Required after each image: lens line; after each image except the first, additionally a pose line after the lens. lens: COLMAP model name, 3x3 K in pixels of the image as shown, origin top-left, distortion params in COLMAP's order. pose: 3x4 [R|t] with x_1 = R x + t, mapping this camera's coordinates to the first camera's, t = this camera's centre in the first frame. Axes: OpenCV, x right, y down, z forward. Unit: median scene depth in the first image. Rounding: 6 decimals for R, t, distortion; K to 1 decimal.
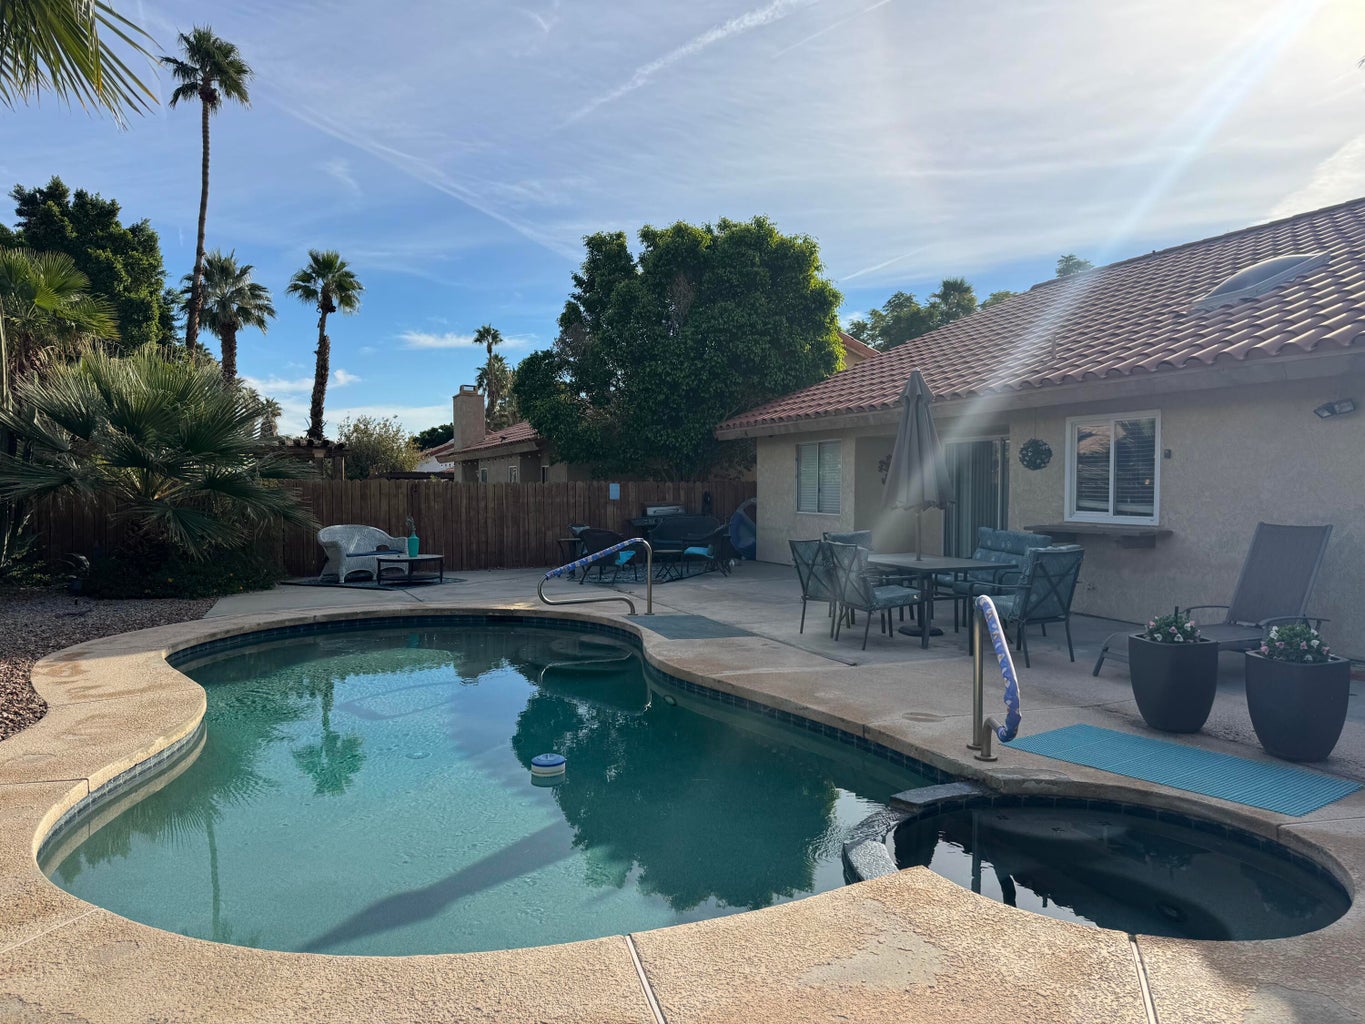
lens RADIAL K [[965.9, 0, 682.5], [0, 965.9, 512.0], [0, 0, 1]] dist [0.081361, -0.109722]
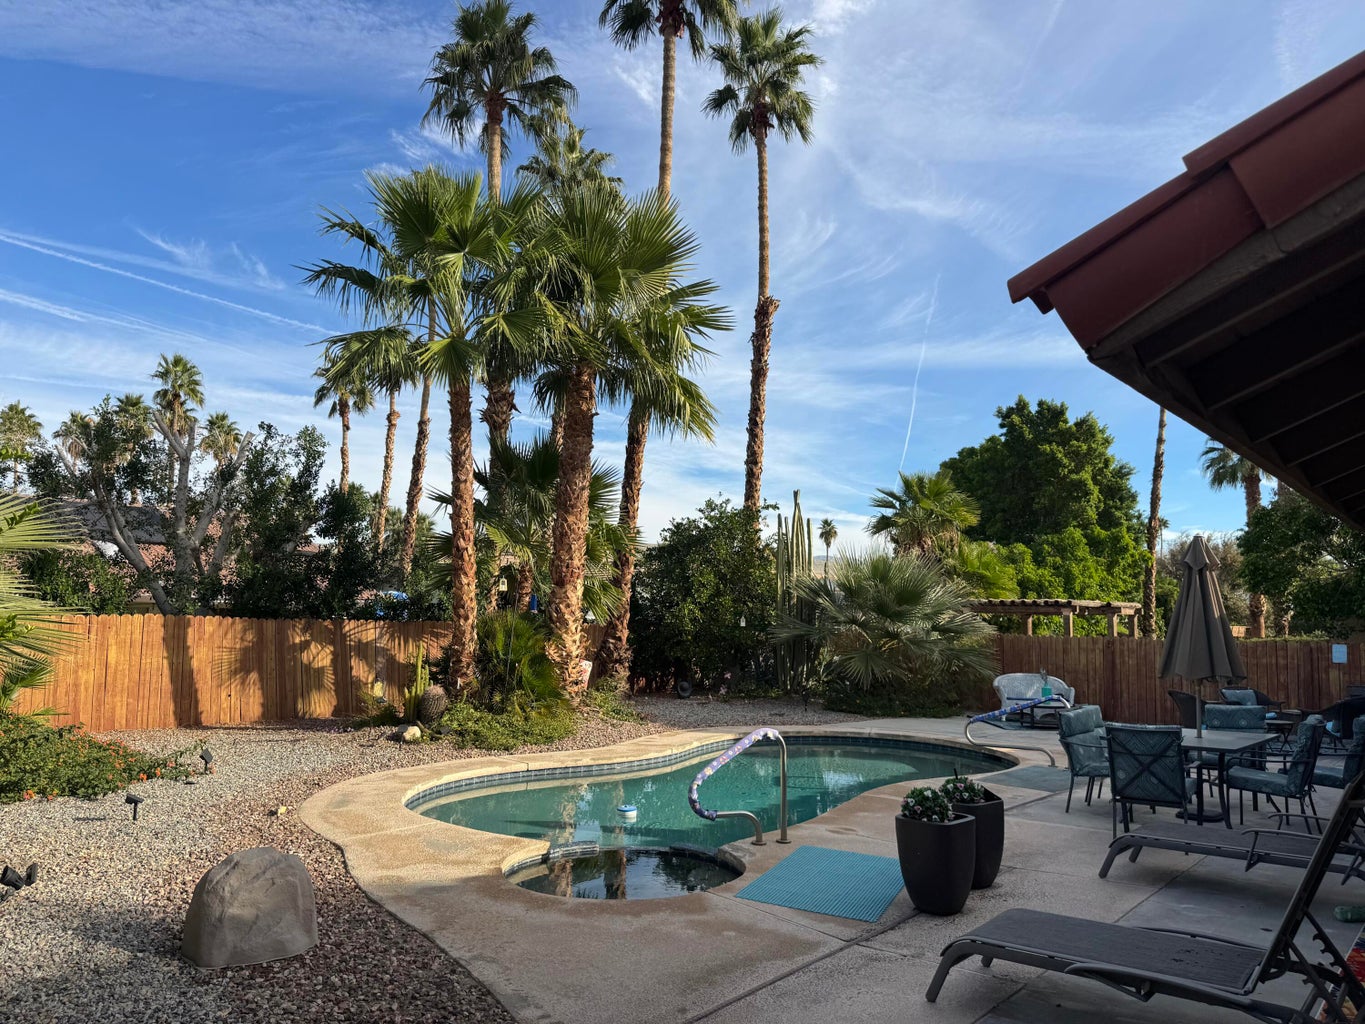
lens RADIAL K [[965.9, 0, 682.5], [0, 965.9, 512.0], [0, 0, 1]] dist [0.081361, -0.109722]
pose [[0.453111, -0.095197, -0.886357, 0.492332], [-0.037045, 0.991412, -0.125417, -0.016106], [0.890684, 0.089663, 0.445693, 0.064078]]
